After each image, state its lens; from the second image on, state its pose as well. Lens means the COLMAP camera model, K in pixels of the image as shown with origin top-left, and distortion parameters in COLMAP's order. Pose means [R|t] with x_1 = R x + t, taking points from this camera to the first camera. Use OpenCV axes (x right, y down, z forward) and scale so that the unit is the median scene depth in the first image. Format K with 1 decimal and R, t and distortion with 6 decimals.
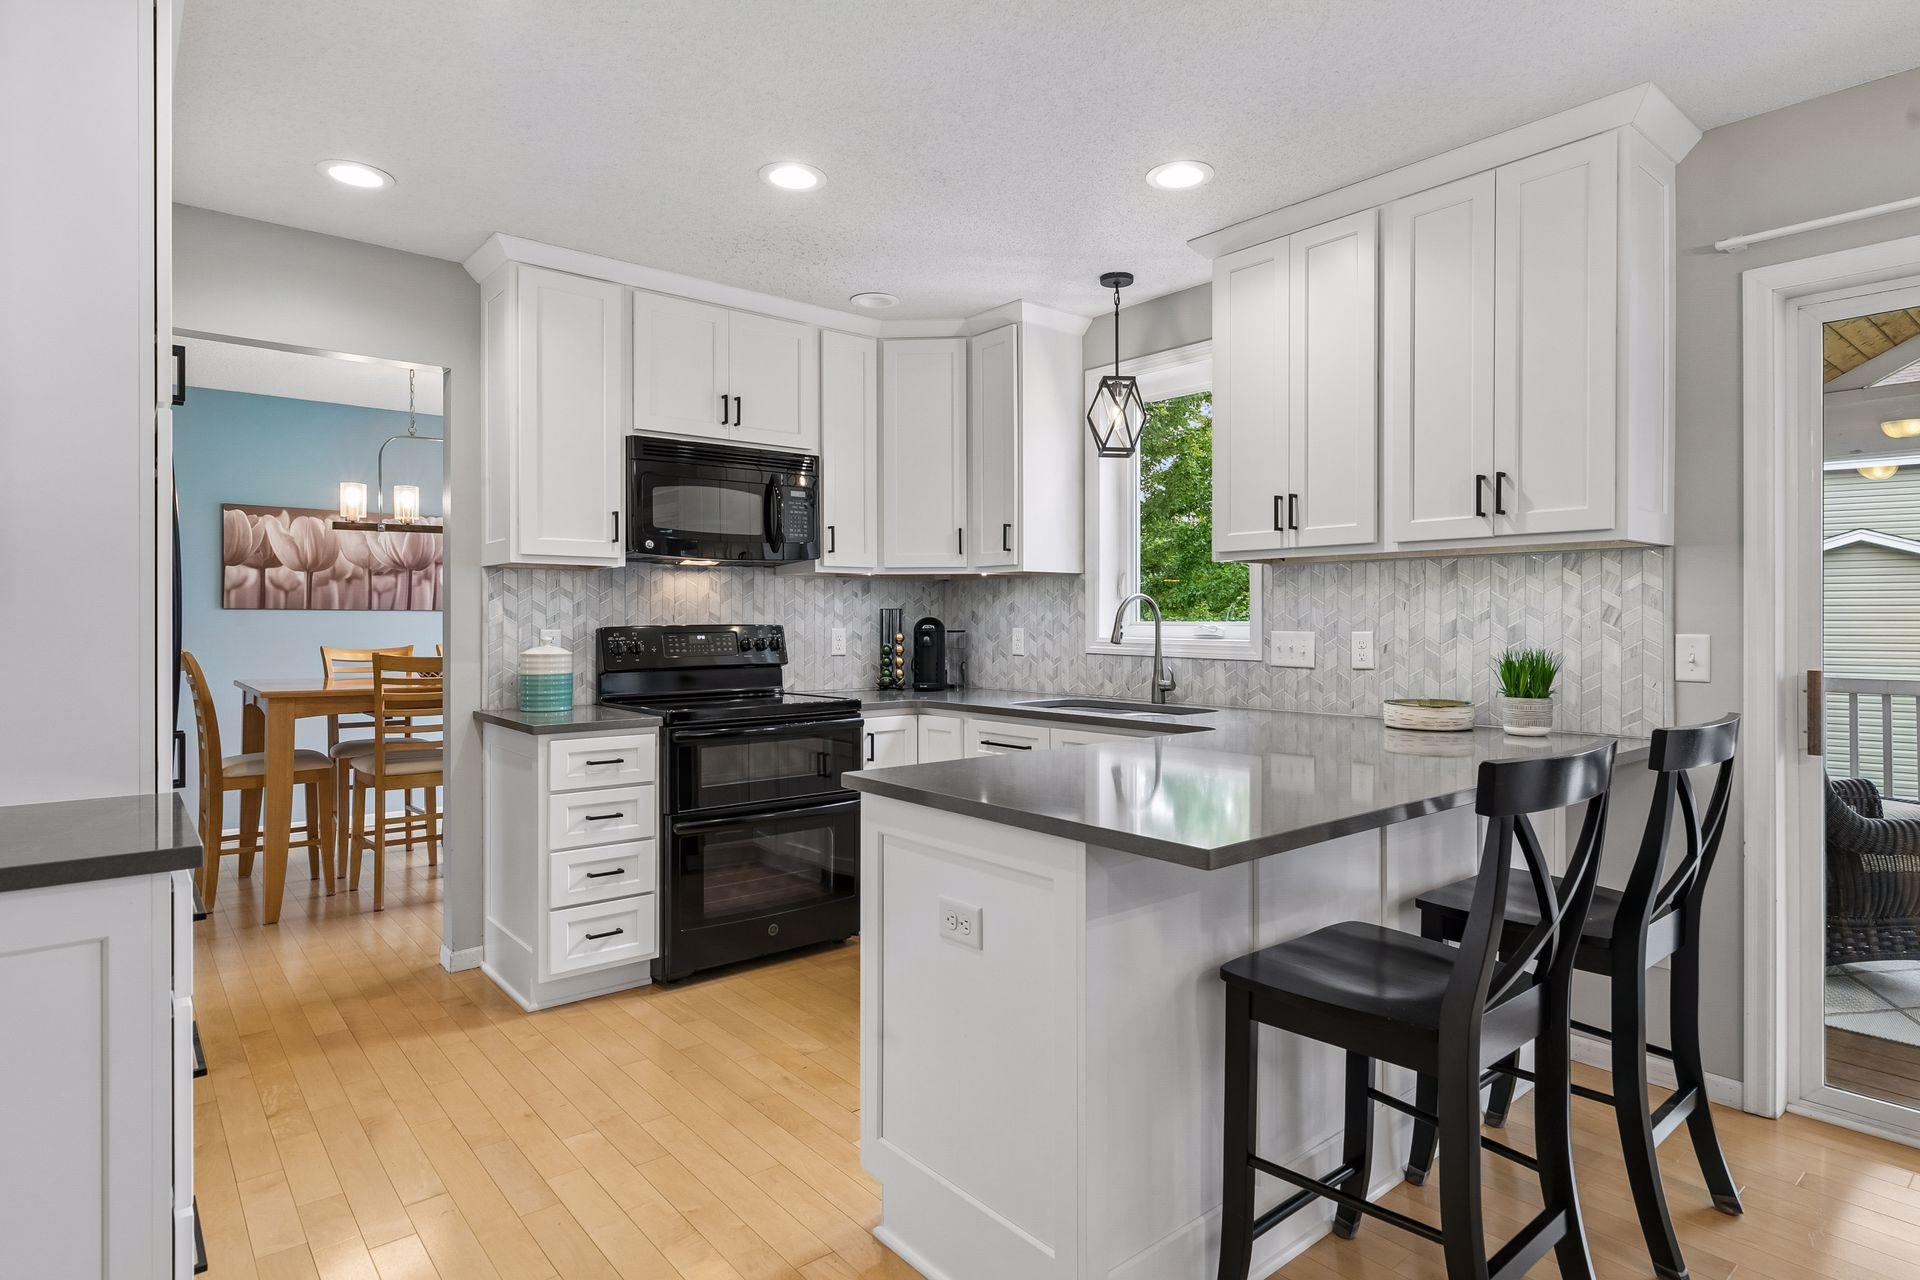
lens RADIAL K [[1017.9, 0, 996.8], [0, 1017.9, 620.9], [0, 0, 1]] dist [-0.000168, 0.001889]
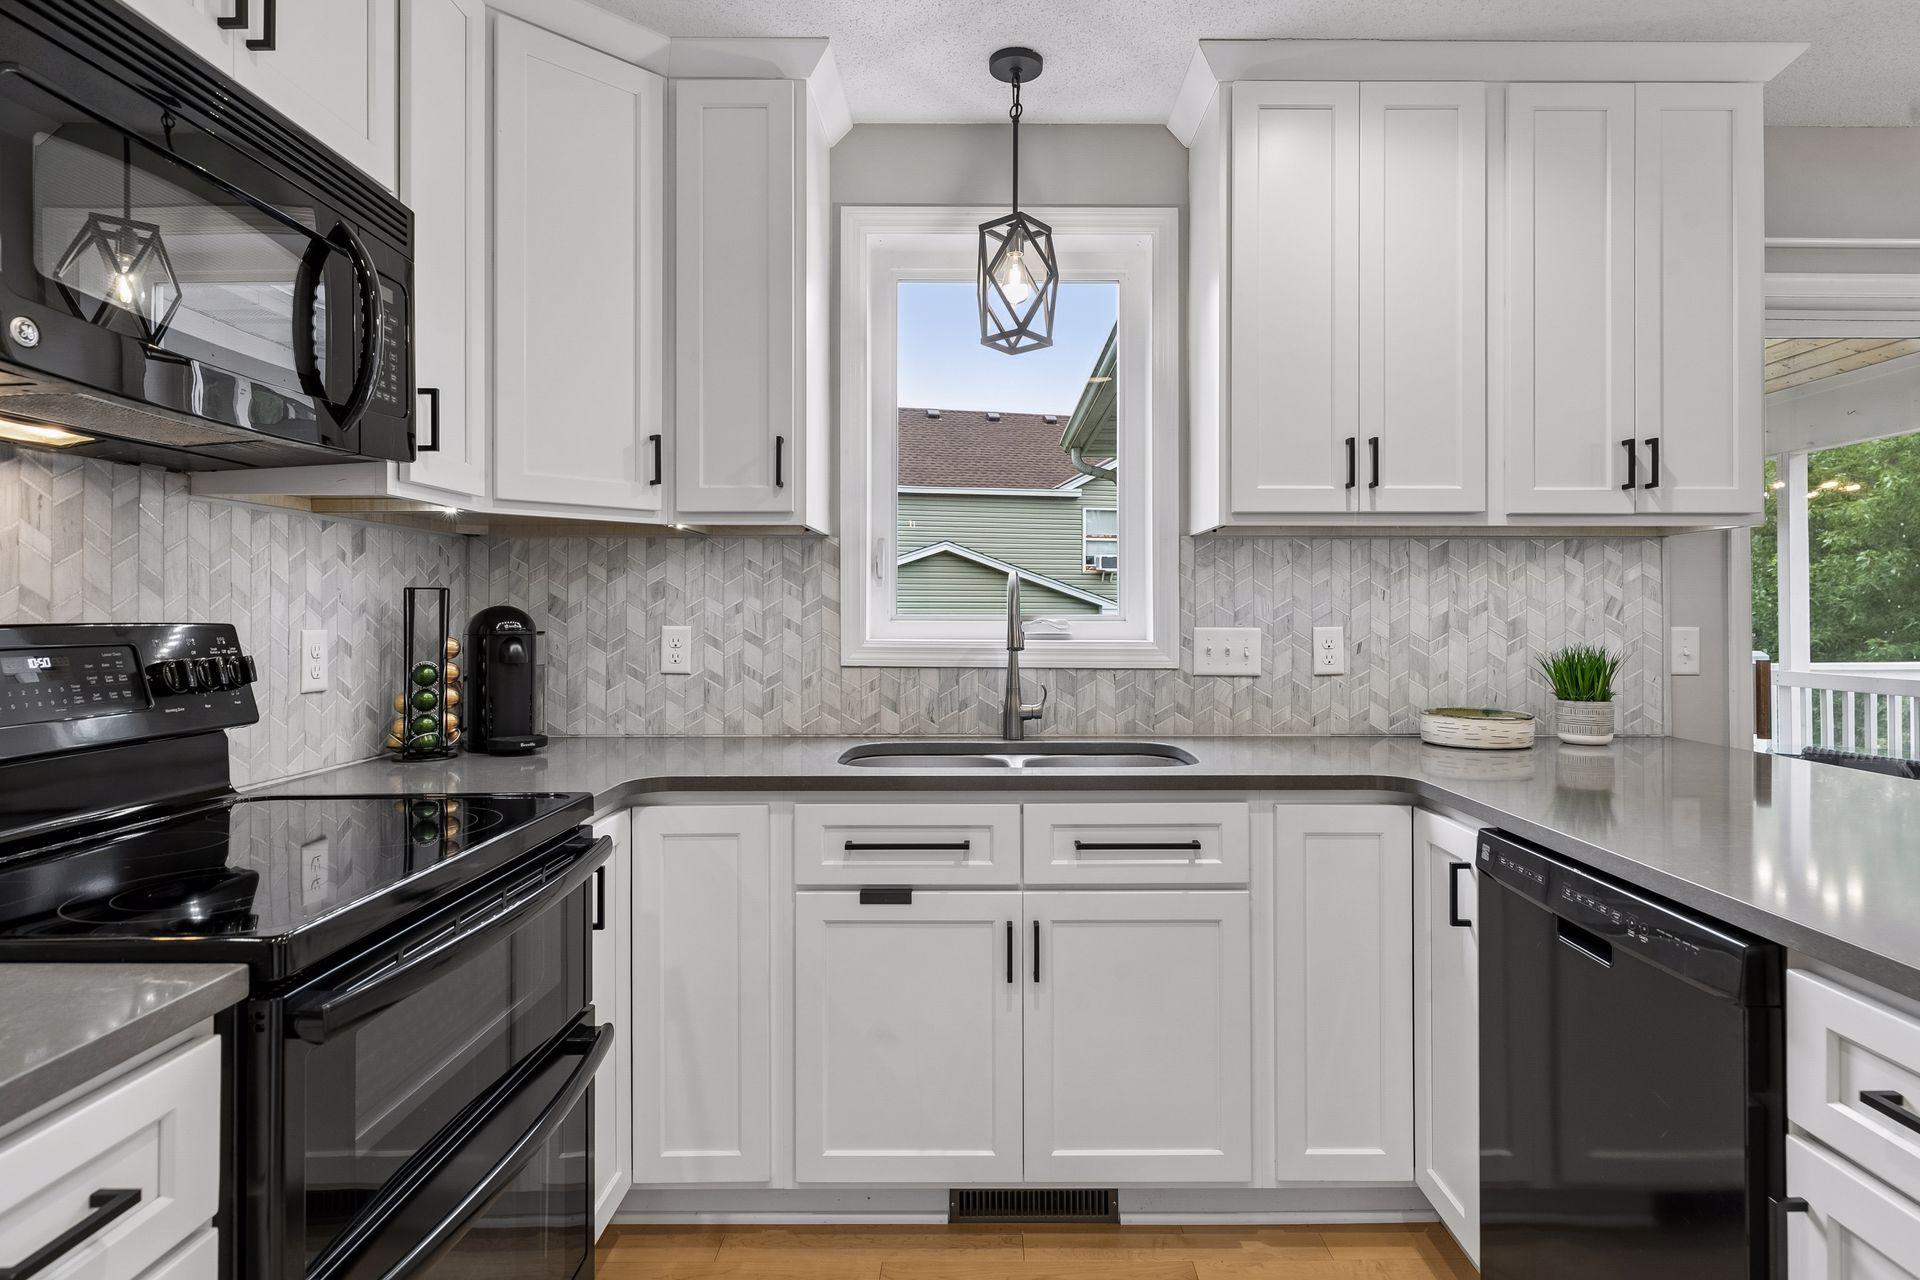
lens RADIAL K [[1017.9, 0, 955.5], [0, 1017.9, 605.5], [0, 0, 1]] dist [-0.000168, 0.001889]
pose [[0.659989, 0.006492, 0.751247, -0.399308], [-0.000110, 0.999963, -0.008545, 0.000555], [-0.751275, 0.005556, 0.659966, 0.665249]]
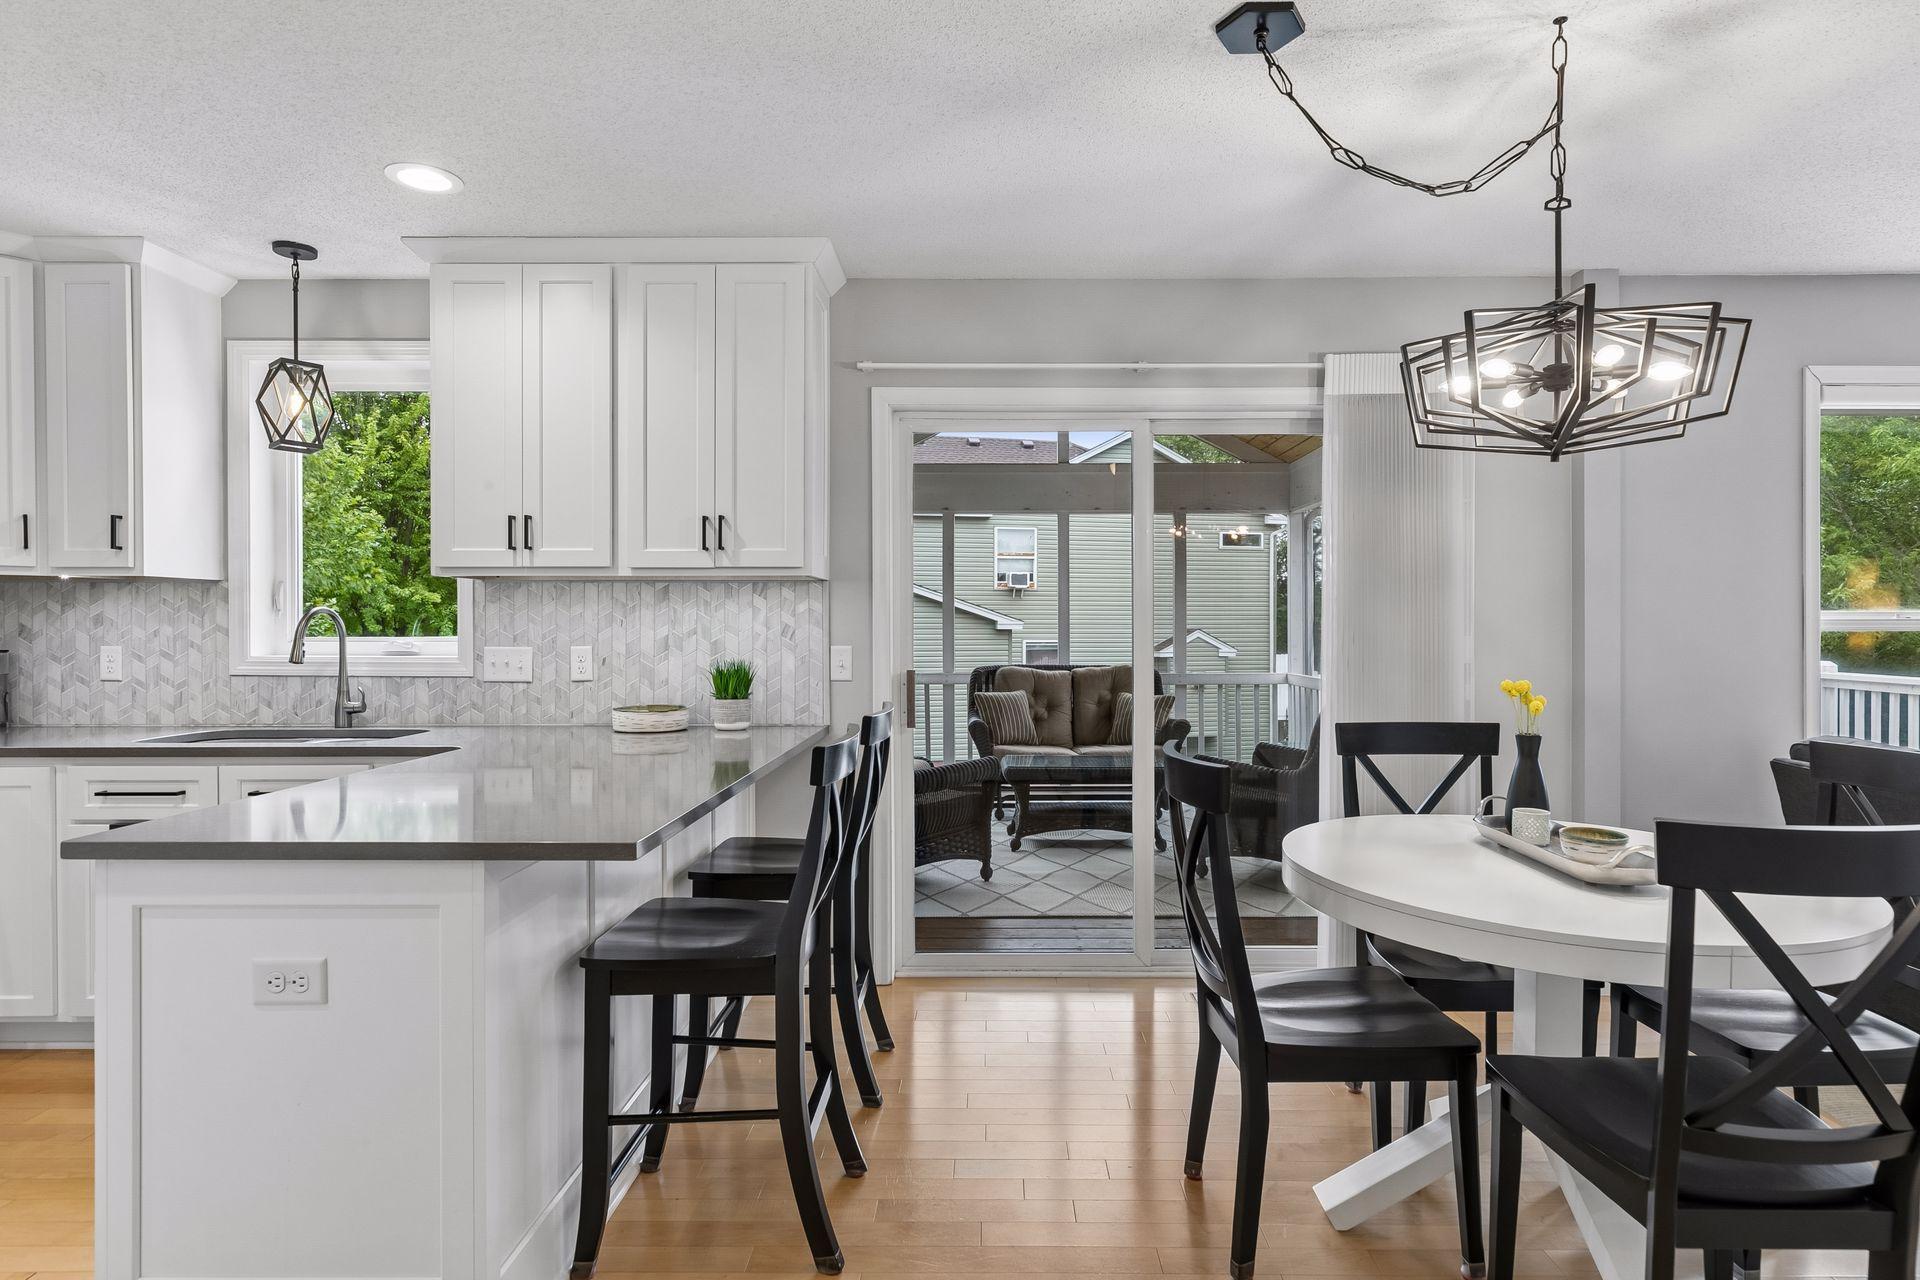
lens RADIAL K [[1017.9, 0, 972.2], [0, 1017.9, 632.7], [0, 0, 1]] dist [-0.000168, 0.001889]
pose [[0.664751, -0.004579, 0.747051, -0.163778], [0.001181, 0.999986, 0.005079, -0.008556], [-0.747064, -0.002494, 0.664747, -0.026233]]
